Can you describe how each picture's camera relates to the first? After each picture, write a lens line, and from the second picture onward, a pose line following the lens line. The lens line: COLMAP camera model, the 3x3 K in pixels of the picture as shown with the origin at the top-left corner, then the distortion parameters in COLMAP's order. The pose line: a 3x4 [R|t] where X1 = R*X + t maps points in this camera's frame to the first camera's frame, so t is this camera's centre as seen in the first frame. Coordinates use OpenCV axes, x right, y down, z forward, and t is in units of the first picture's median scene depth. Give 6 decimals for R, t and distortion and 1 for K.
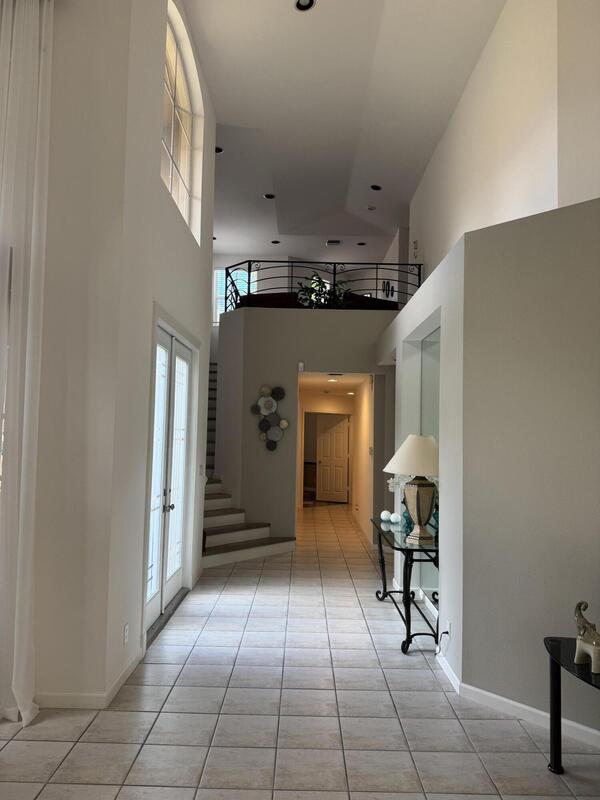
lens RADIAL K [[598.8, 0, 300.0], [0, 598.8, 400.0], [0, 0, 1]] dist [0.000554, -0.001579]
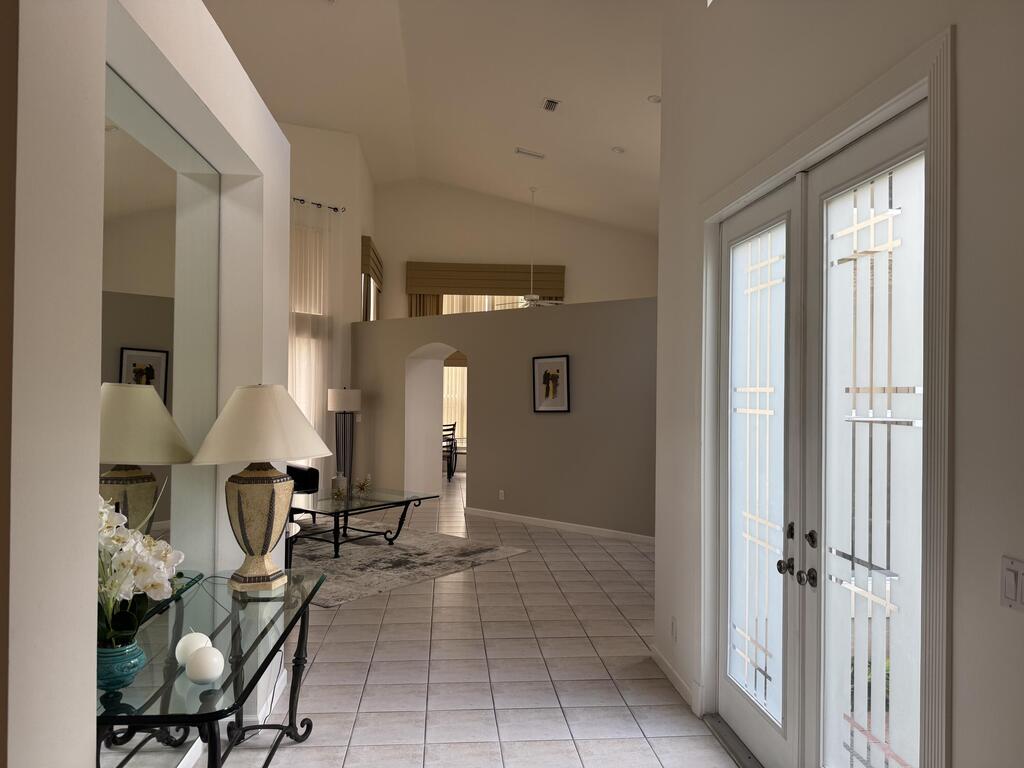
lens RADIAL K [[713.4, 0, 512.0], [0, 713.4, 384.0], [0, 0, 1]] dist [0.037357, -0.046151]
pose [[-0.995454, -0.026629, -0.091440, 0.040205], [-0.021236, 0.998005, -0.059458, 0.100725], [0.092841, -0.057246, -0.994034, 1.836205]]
